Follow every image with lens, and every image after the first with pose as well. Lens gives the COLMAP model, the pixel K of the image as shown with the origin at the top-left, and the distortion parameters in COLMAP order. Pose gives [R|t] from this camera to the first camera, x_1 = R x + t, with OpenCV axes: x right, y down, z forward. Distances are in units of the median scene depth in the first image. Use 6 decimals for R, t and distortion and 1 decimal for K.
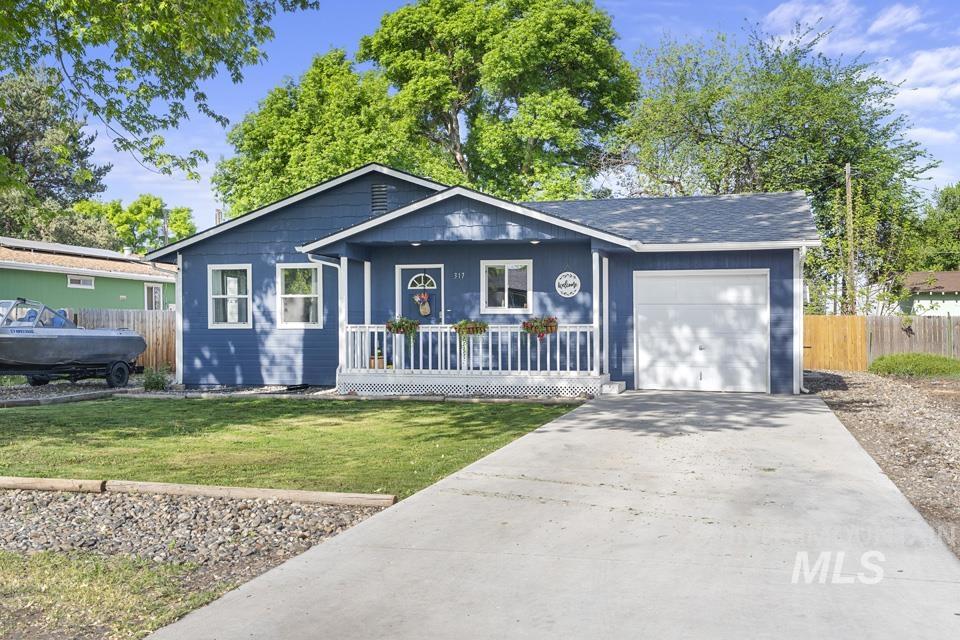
lens RADIAL K [[957.0, 0, 516.1], [0, 957.0, 317.0], [0, 0, 1]] dist [0.007724, 0.005571]
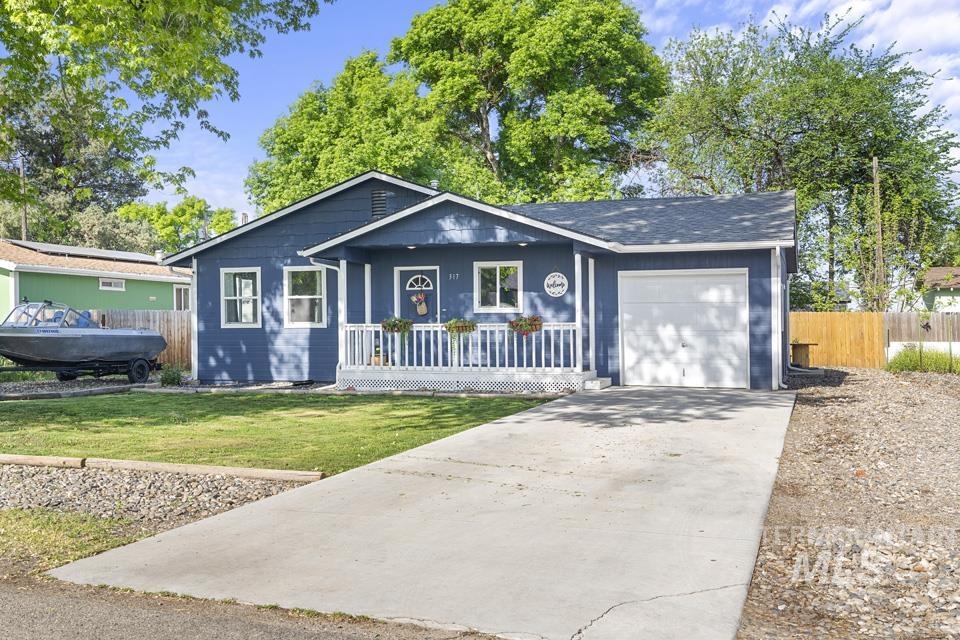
lens RADIAL K [[965.5, 0, 480.0], [0, 965.5, 320.0], [0, 0, 1]] dist [0.004619, 0.009415]
pose [[0.996861, -0.003931, -0.079077, 0.050694], [0.004336, 0.999978, 0.004953, -0.000878], [0.079056, -0.005280, 0.996856, -0.048613]]
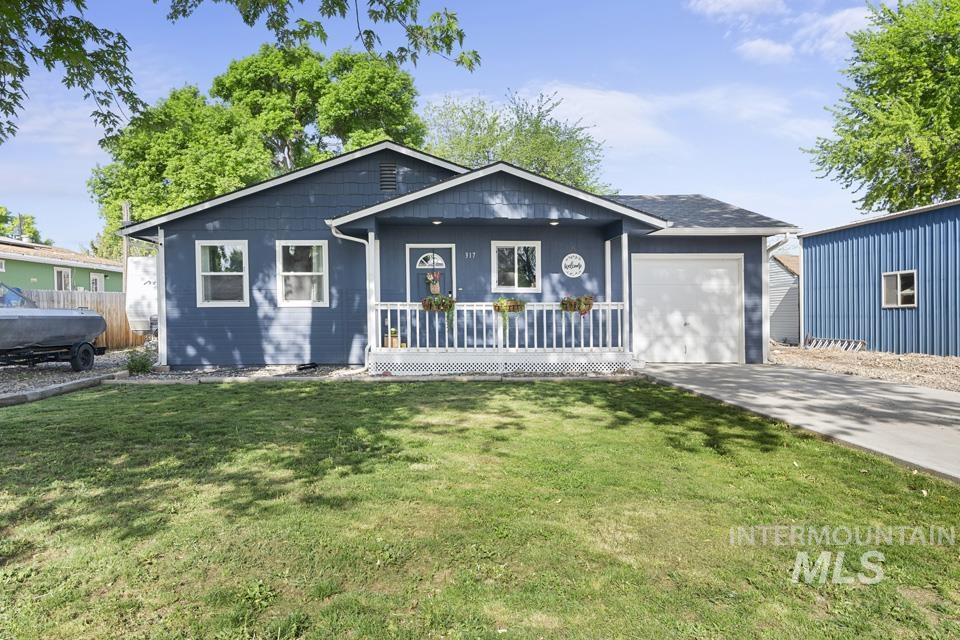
lens RADIAL K [[686.1, 0, 482.4], [0, 686.1, 292.1], [0, 0, 1]] dist [0.007427, 0.003134]
pose [[0.968234, 0.007101, 0.249944, -0.223931], [-0.002469, 0.999819, -0.018840, 0.009529], [-0.250033, 0.017624, 0.968077, 0.276414]]
